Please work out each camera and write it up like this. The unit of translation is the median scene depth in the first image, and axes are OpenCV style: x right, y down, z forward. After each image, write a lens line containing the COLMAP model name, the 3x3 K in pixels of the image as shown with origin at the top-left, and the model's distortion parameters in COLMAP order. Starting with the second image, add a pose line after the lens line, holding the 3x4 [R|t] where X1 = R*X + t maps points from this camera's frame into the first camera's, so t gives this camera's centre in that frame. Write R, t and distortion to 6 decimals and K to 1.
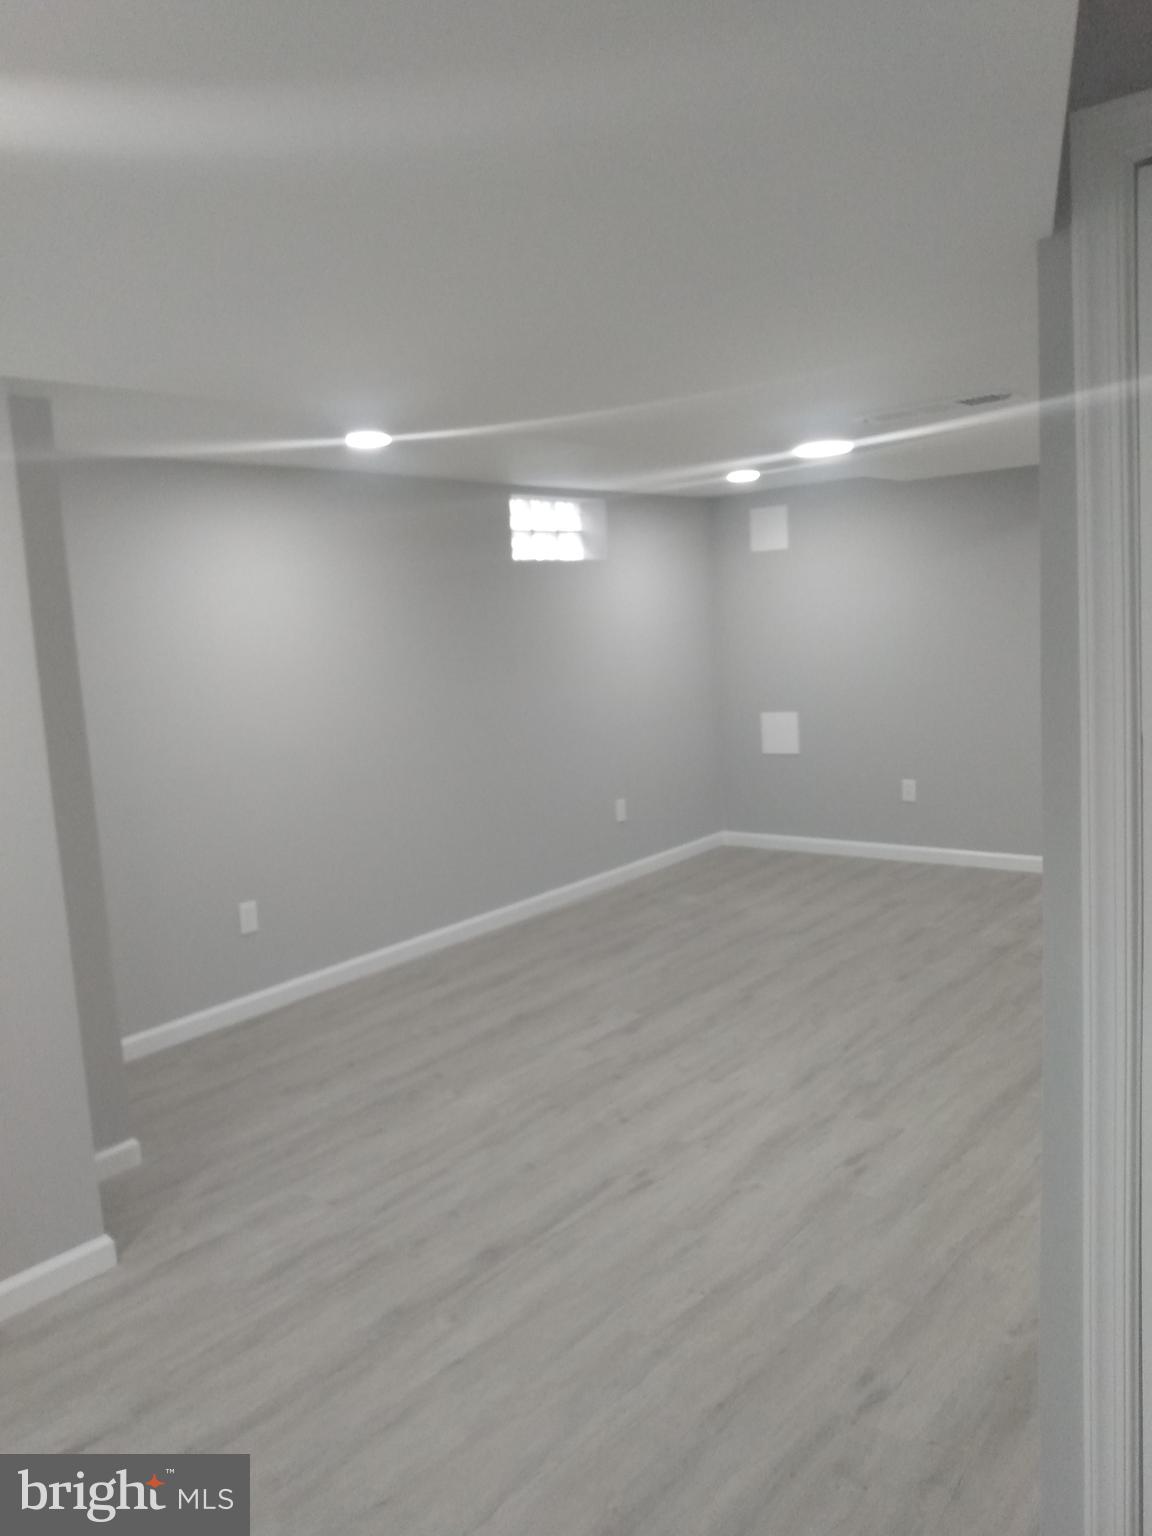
lens RADIAL K [[1197.7, 0, 587.5], [0, 1197.7, 775.4], [0, 0, 1]] dist [0.089626, -0.173153]
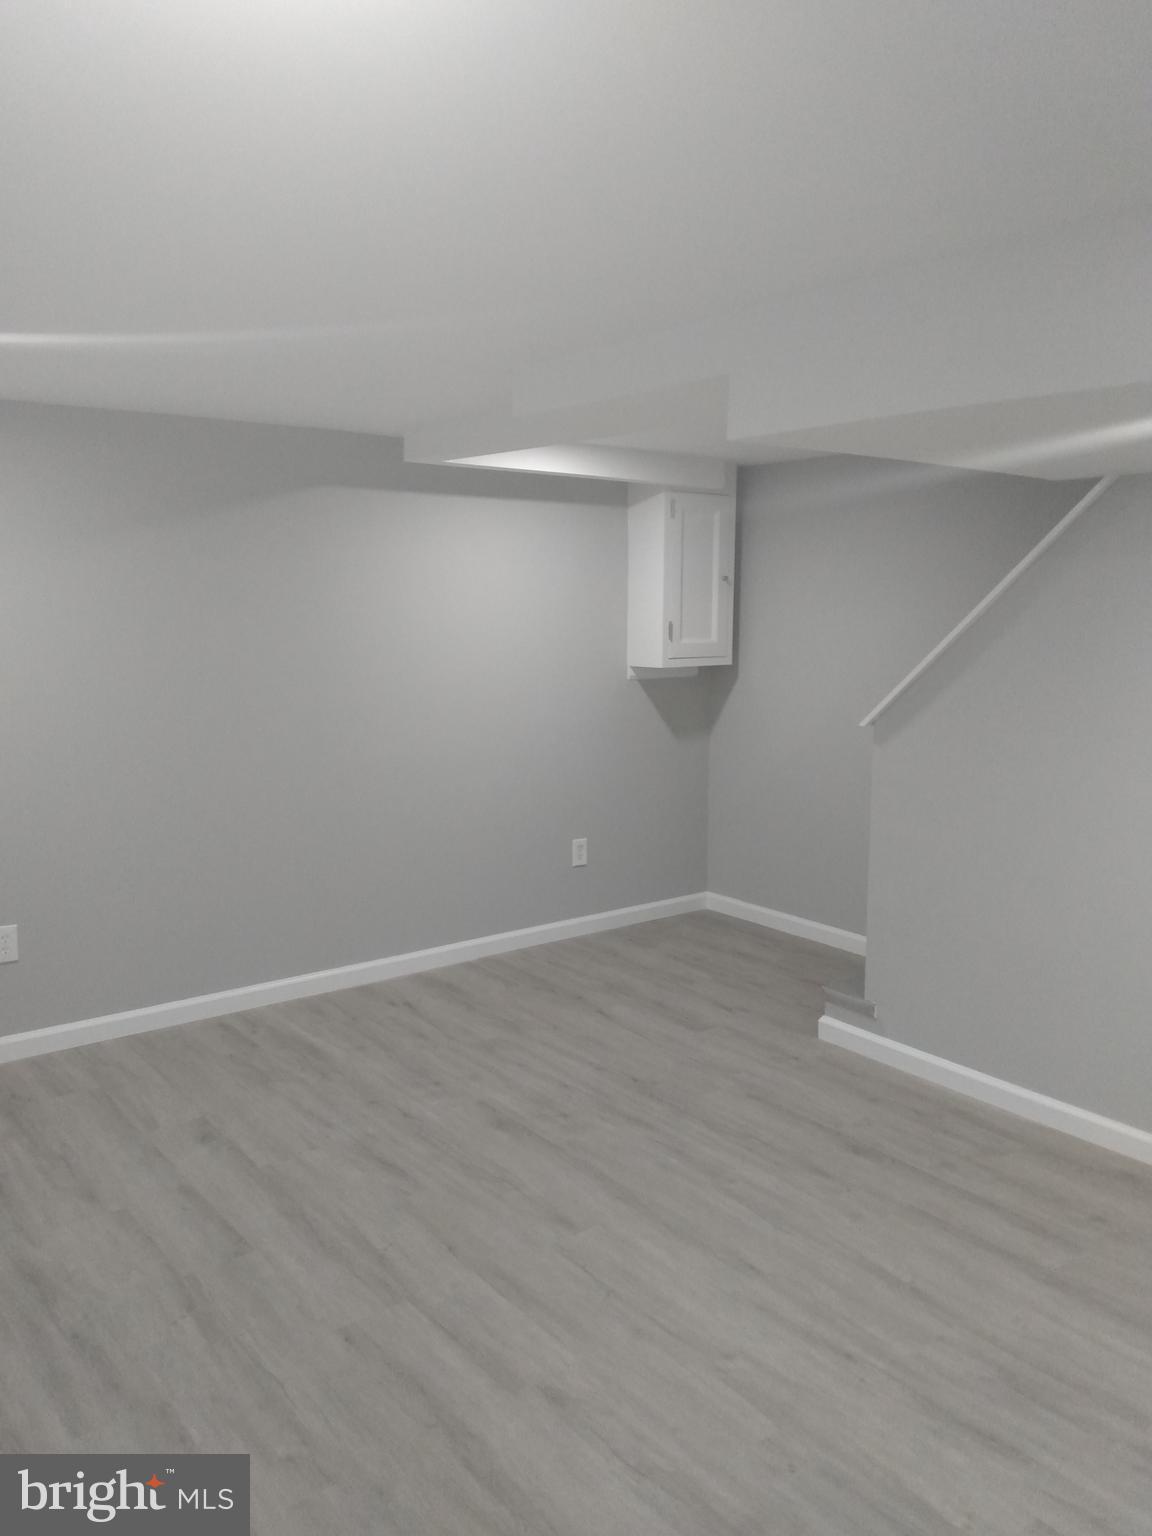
lens RADIAL K [[1197.7, 0, 587.5], [0, 1197.7, 775.4], [0, 0, 1]] dist [0.089626, -0.173153]
pose [[0.235057, -0.095757, 0.967253, -0.267517], [0.117258, 0.990661, 0.069579, -0.086982], [-0.964883, 0.097063, 0.244091, 0.675606]]
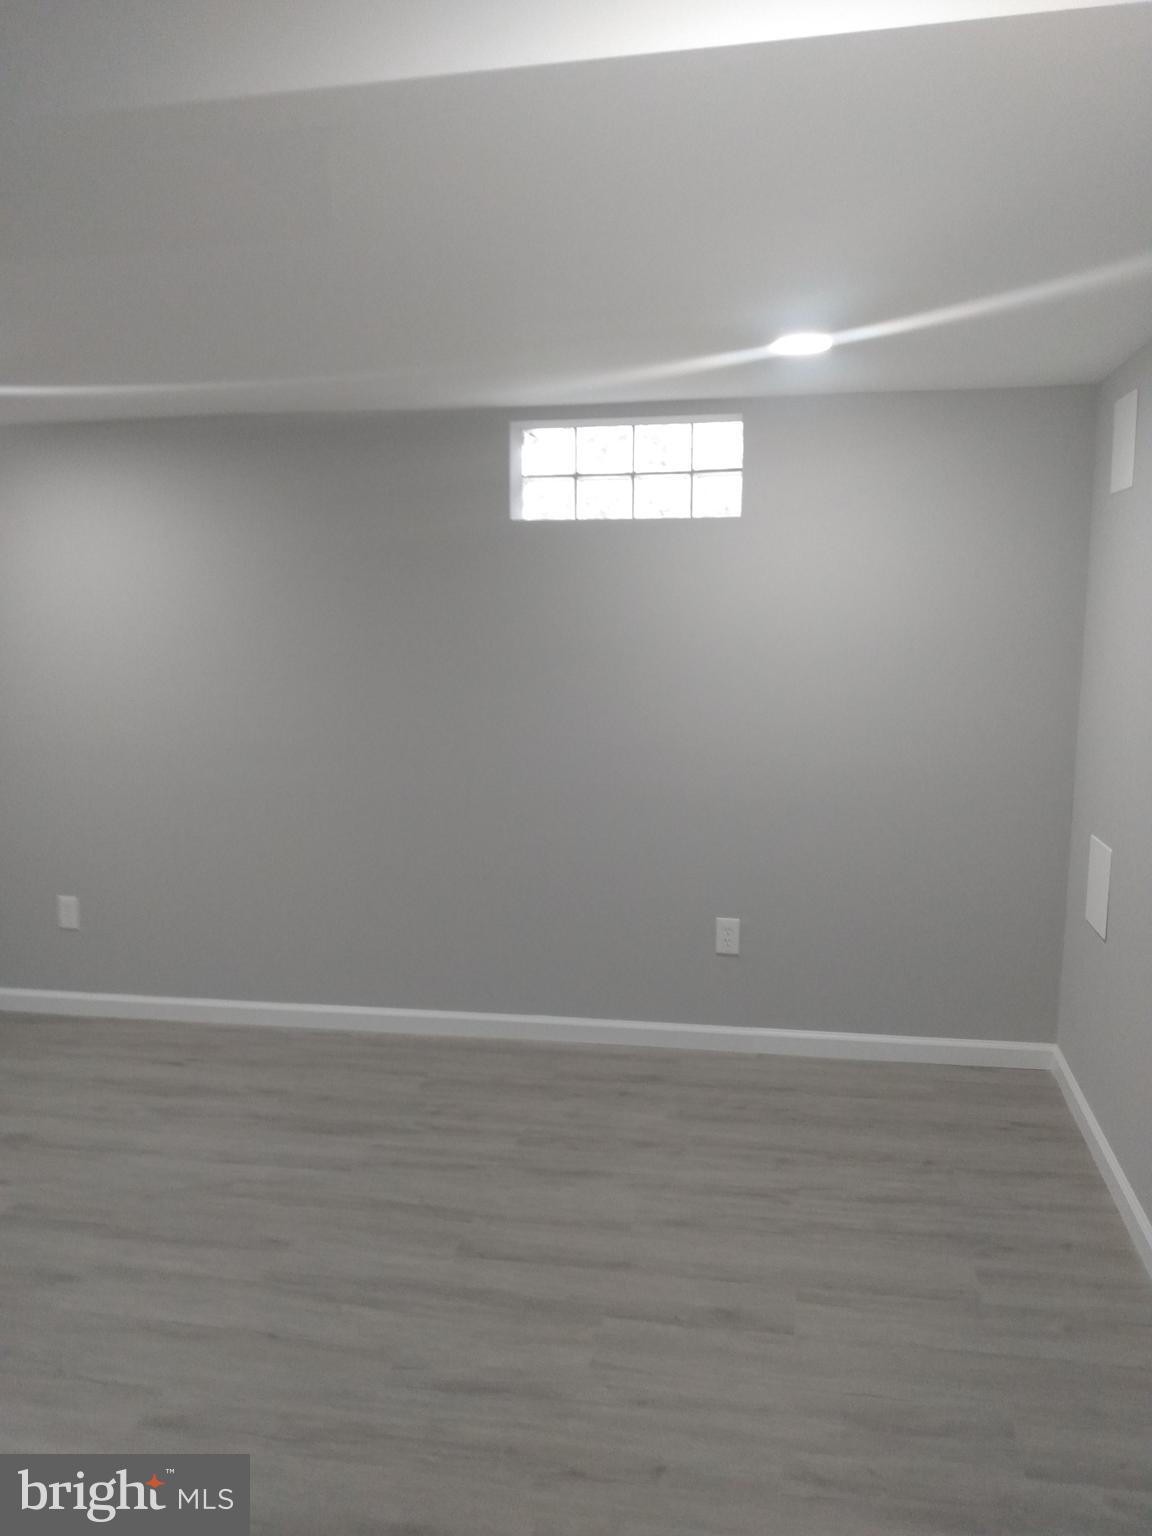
lens RADIAL K [[1197.7, 0, 587.5], [0, 1197.7, 775.4], [0, 0, 1]] dist [0.089626, -0.173153]
pose [[0.452772, 0.182212, -0.872810, 0.586493], [-0.135648, 0.981578, 0.134551, -0.140357], [0.881248, 0.057474, 0.469148, 0.754079]]
